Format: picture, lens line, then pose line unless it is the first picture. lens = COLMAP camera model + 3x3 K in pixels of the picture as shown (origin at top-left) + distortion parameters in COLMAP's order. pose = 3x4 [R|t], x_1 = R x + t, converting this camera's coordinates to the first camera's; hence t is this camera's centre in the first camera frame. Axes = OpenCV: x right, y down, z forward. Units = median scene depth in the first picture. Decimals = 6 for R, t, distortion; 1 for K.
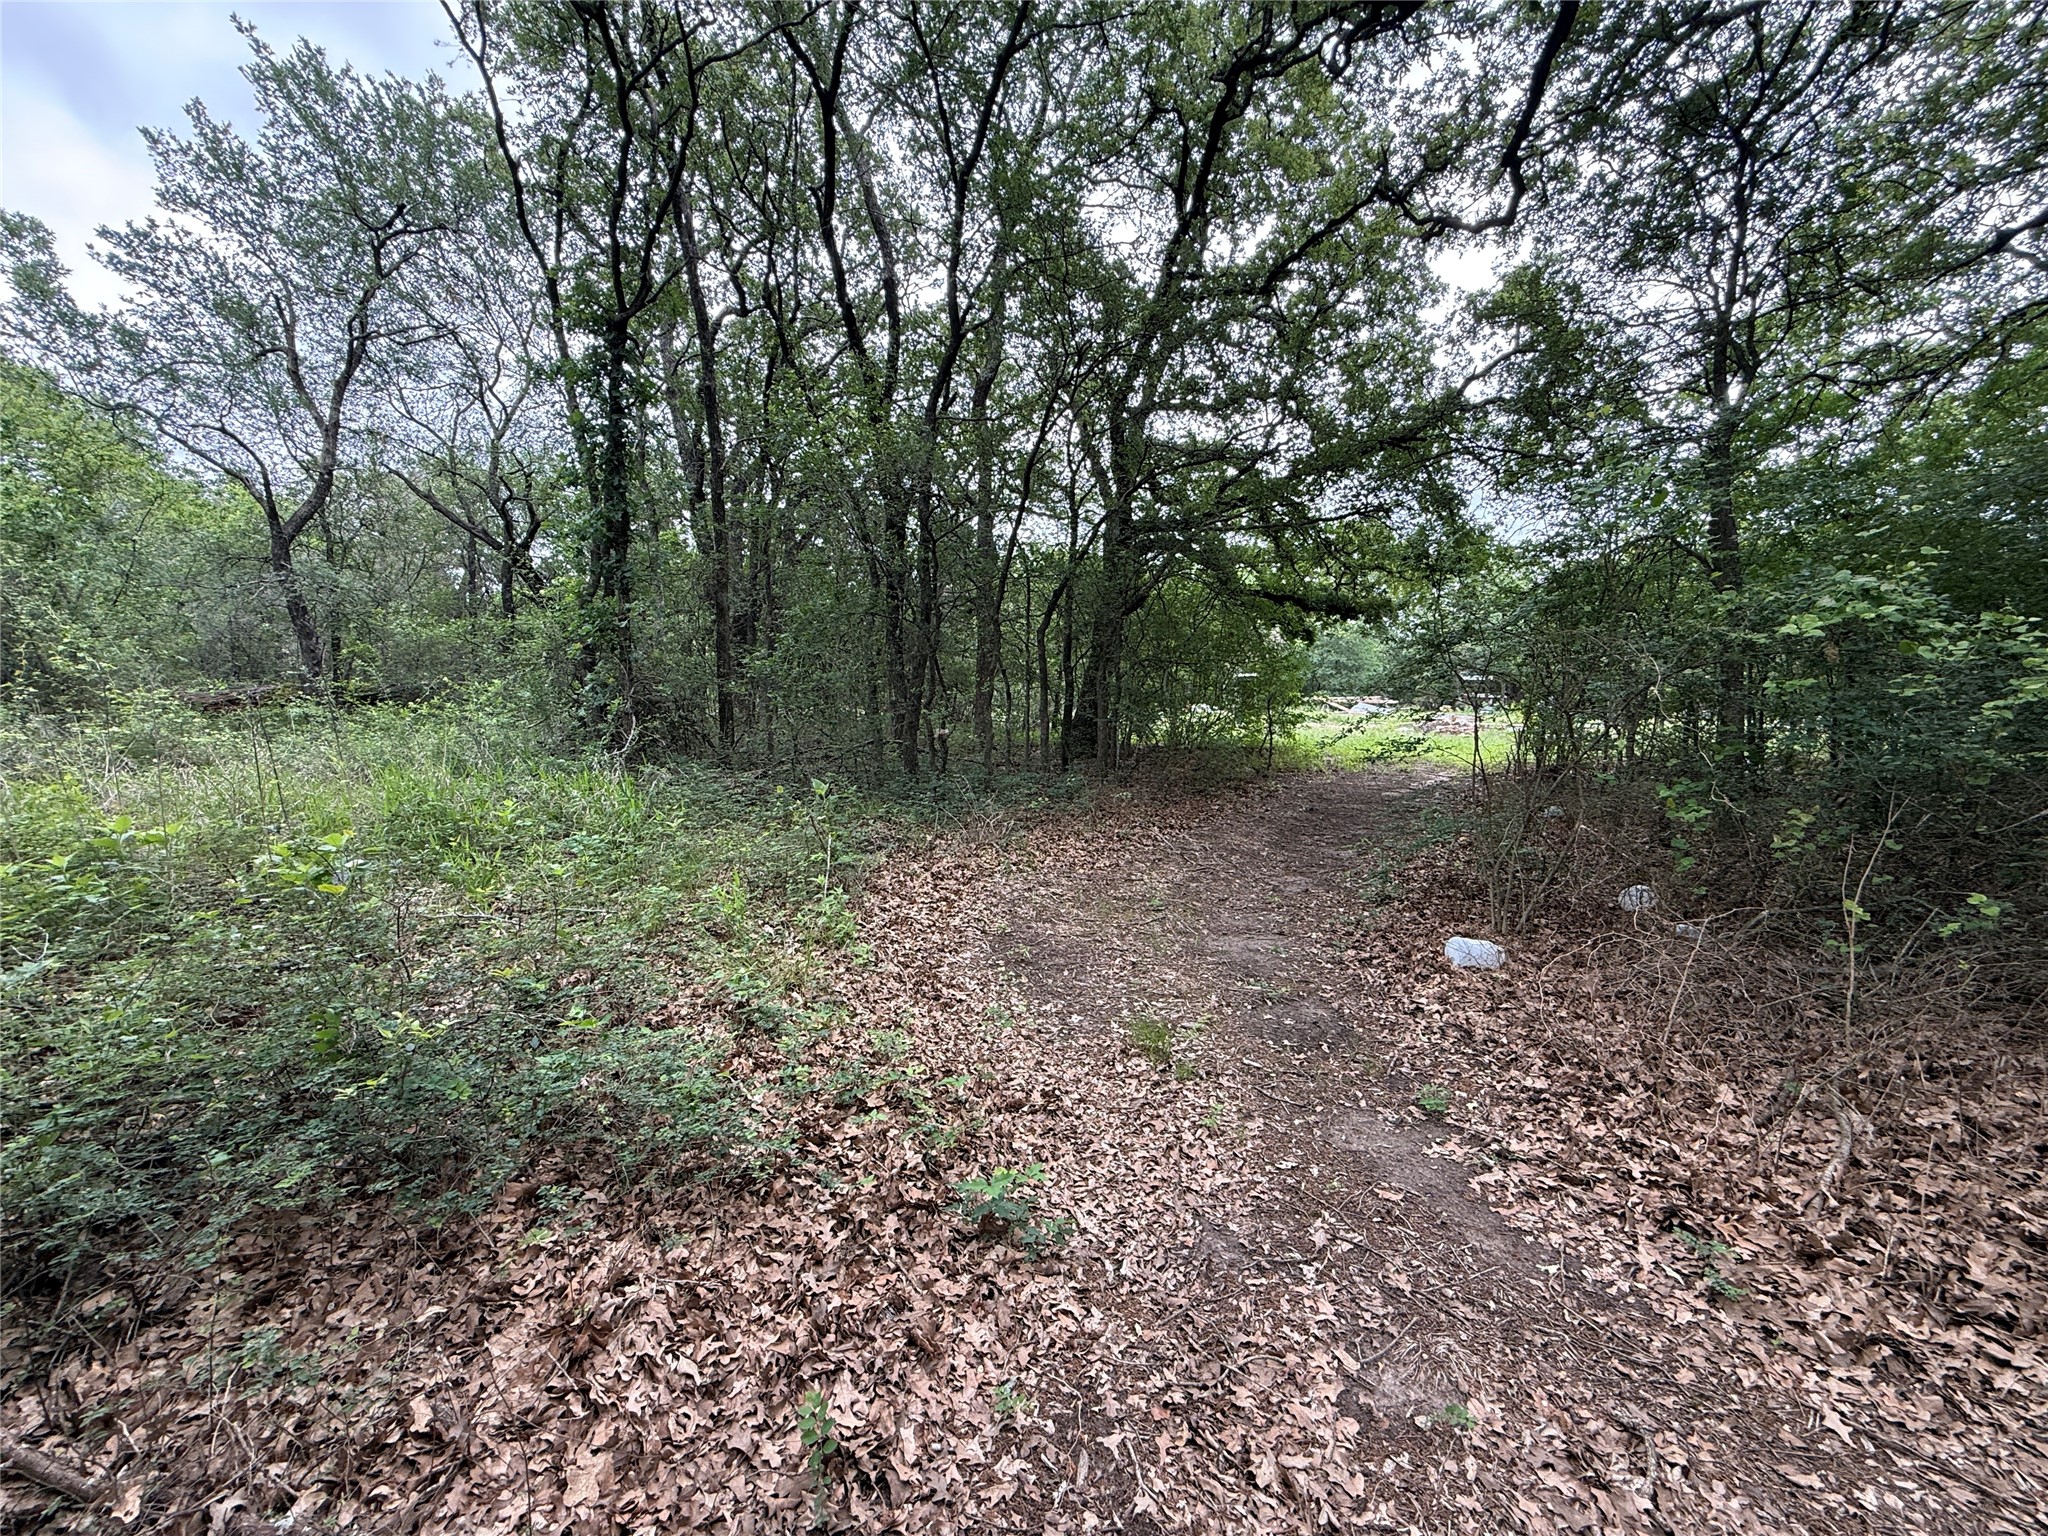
lens RADIAL K [[809.8, 0, 1020.6], [0, 809.8, 767.5], [0, 0, 1]] dist [0.000336, -0.001582]
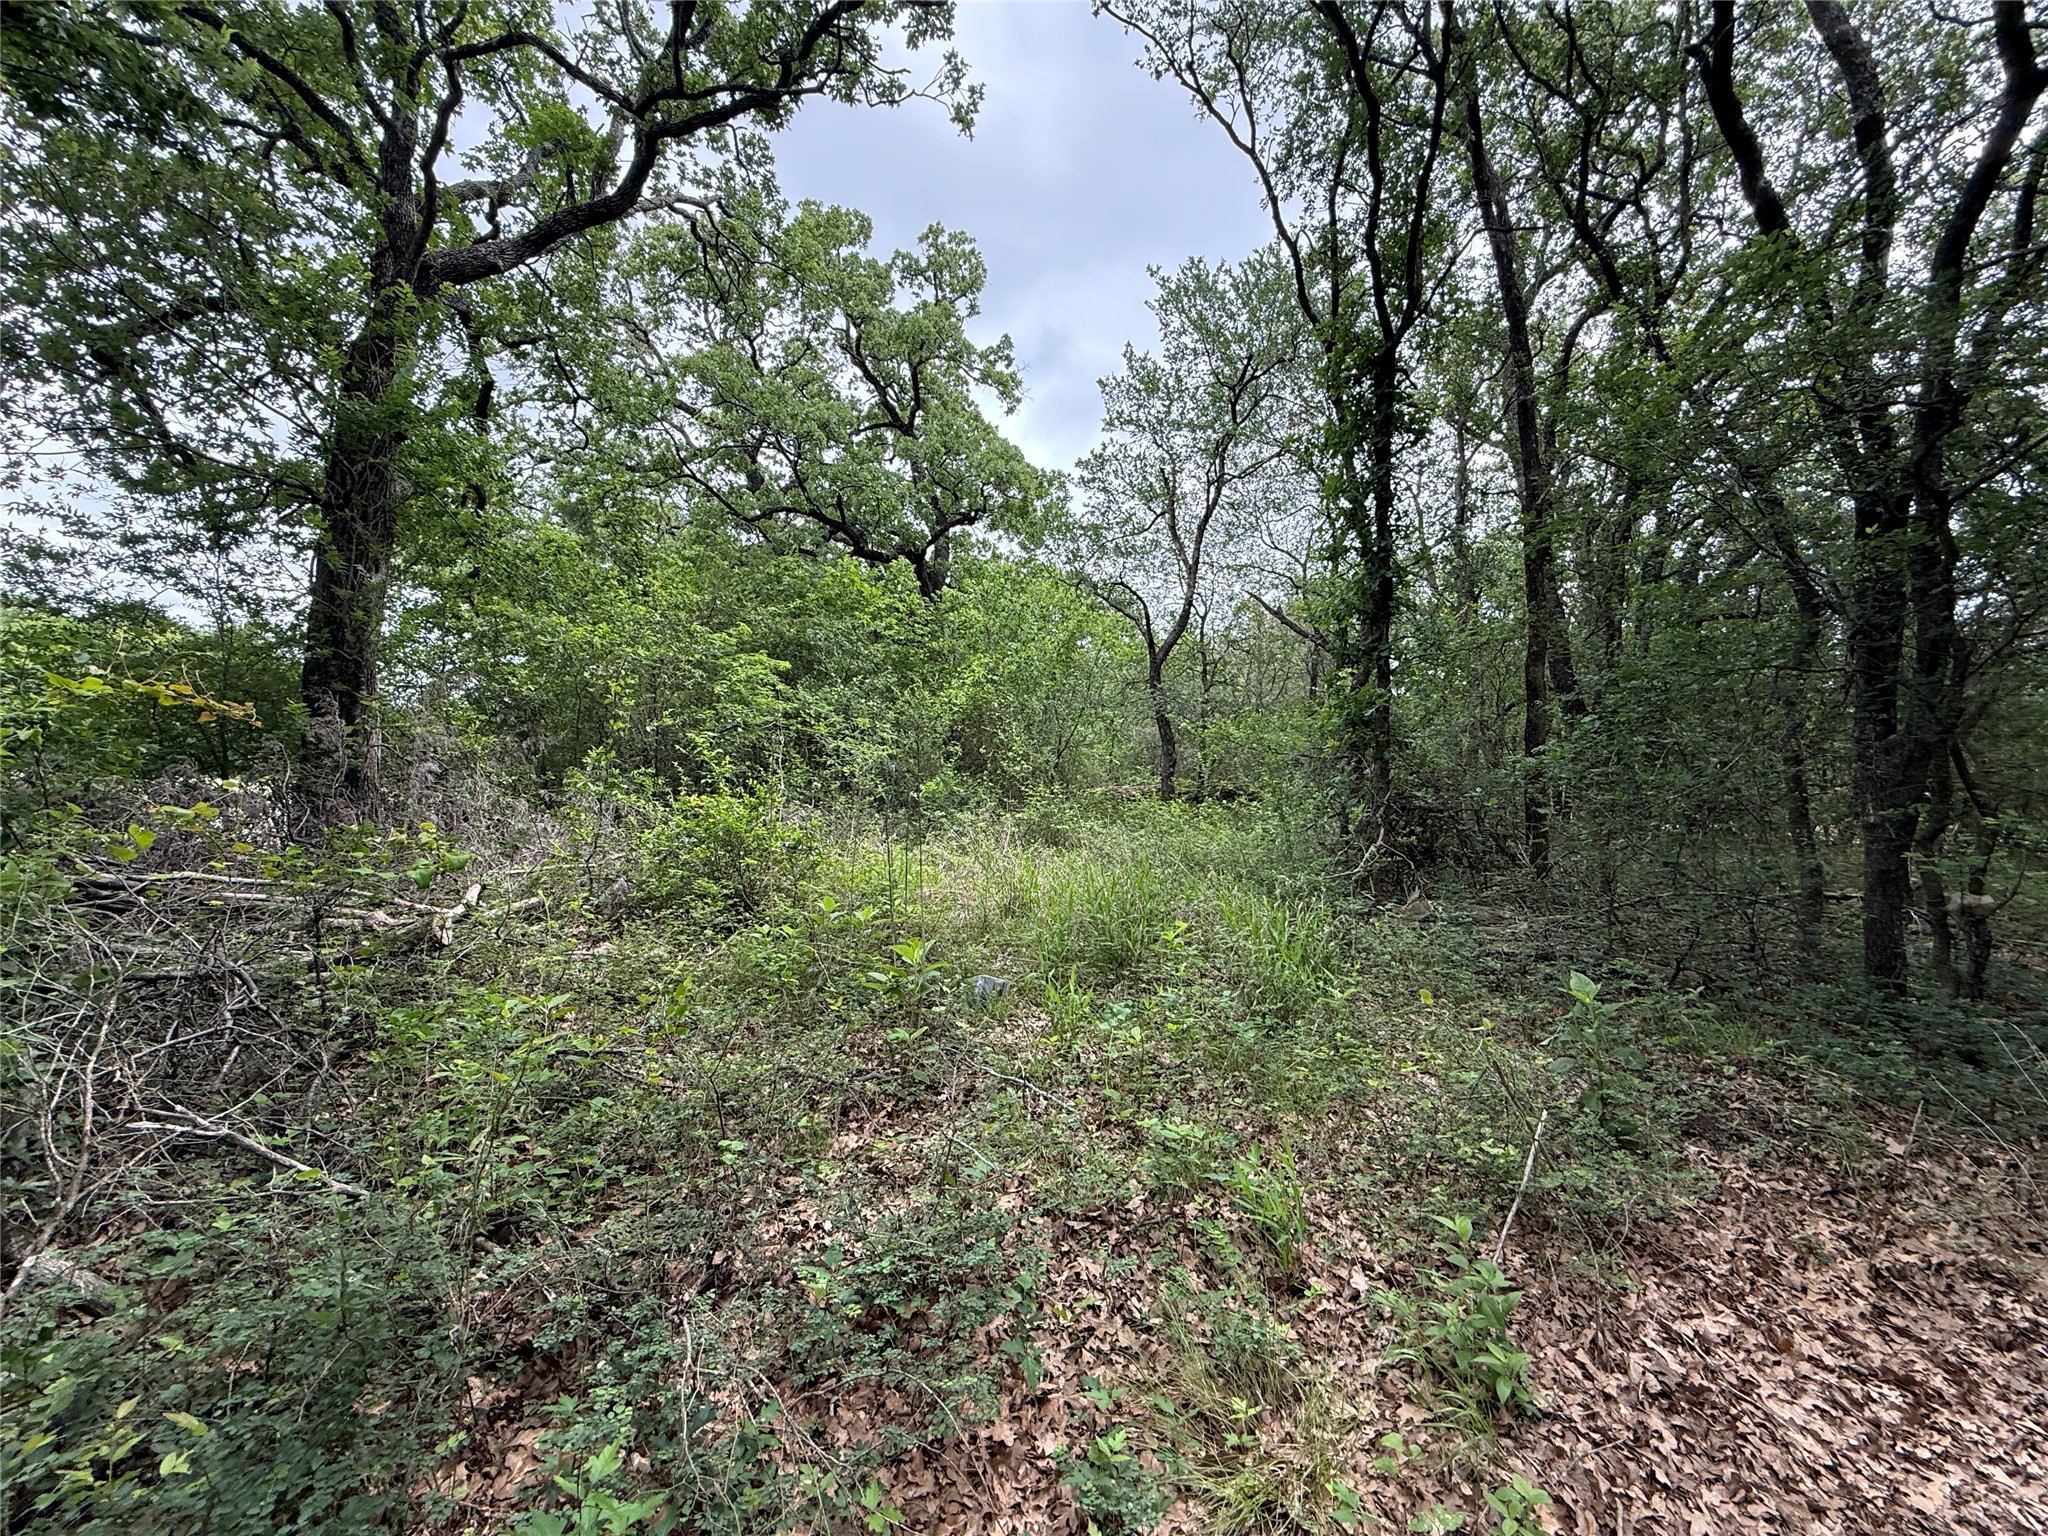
lens RADIAL K [[809.8, 0, 1015.5], [0, 809.8, 764.6], [0, 0, 1]] dist [0.000336, -0.001582]
pose [[0.538414, -0.003349, -0.842674, -0.000290], [-0.106802, 0.991657, -0.072180, -0.023162], [0.835885, 0.128862, 0.533564, 0.216478]]
